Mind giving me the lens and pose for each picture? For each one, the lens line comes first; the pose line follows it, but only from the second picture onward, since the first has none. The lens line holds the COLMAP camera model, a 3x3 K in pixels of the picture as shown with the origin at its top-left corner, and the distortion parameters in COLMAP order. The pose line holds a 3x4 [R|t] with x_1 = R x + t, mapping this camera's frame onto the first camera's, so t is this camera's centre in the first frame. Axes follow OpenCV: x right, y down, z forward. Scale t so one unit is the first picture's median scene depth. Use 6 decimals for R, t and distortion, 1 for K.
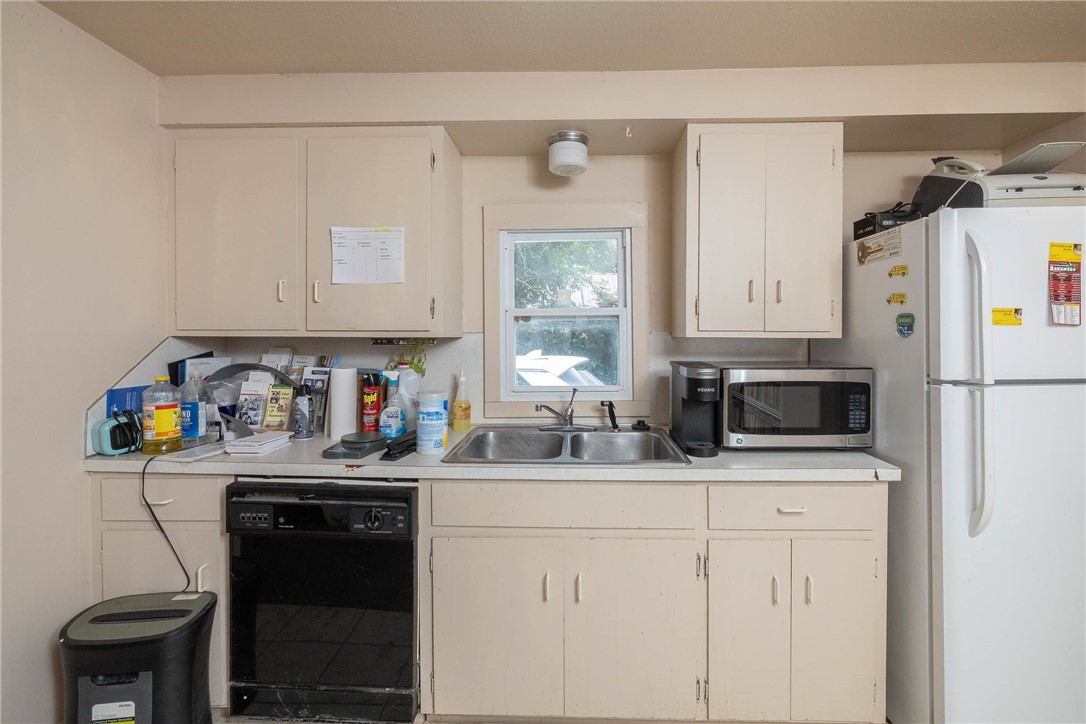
lens RADIAL K [[456.8, 0, 547.8], [0, 456.8, 345.8], [0, 0, 1]] dist [0.007482, 0.000940]
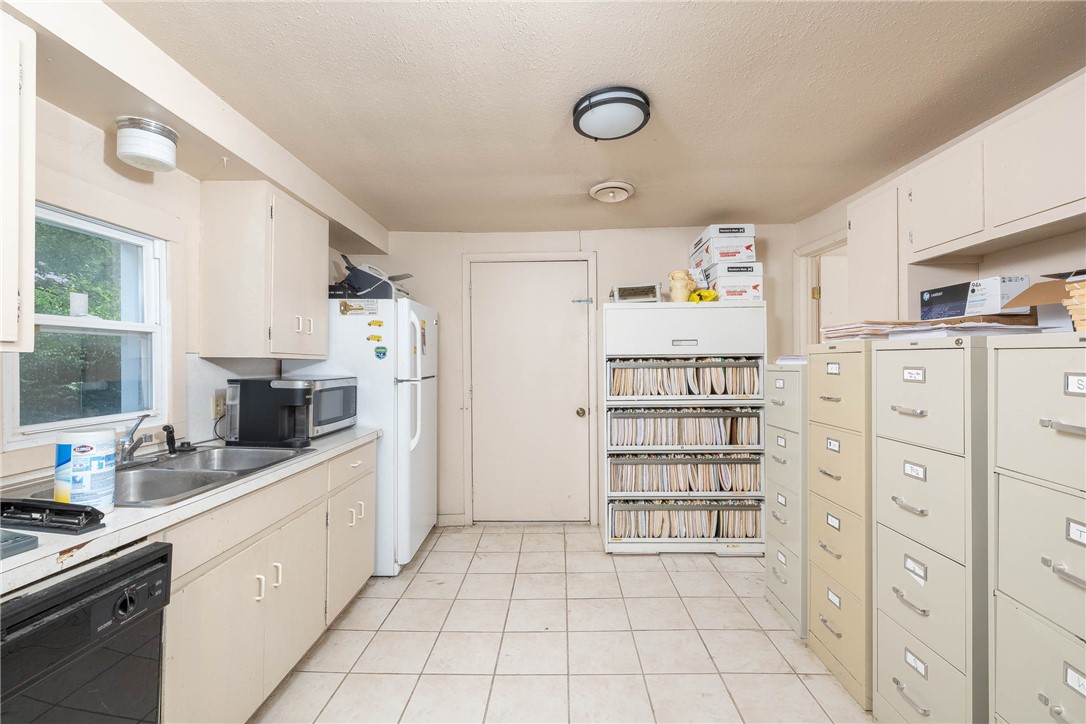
lens RADIAL K [[456.8, 0, 545.5], [0, 456.8, 361.4], [0, 0, 1]] dist [0.007482, 0.000940]
pose [[-0.008562, 0.003411, 0.999958, -1.088791], [0.006734, 0.999972, -0.003354, 0.001542], [-0.999941, 0.006705, -0.008585, 0.329111]]
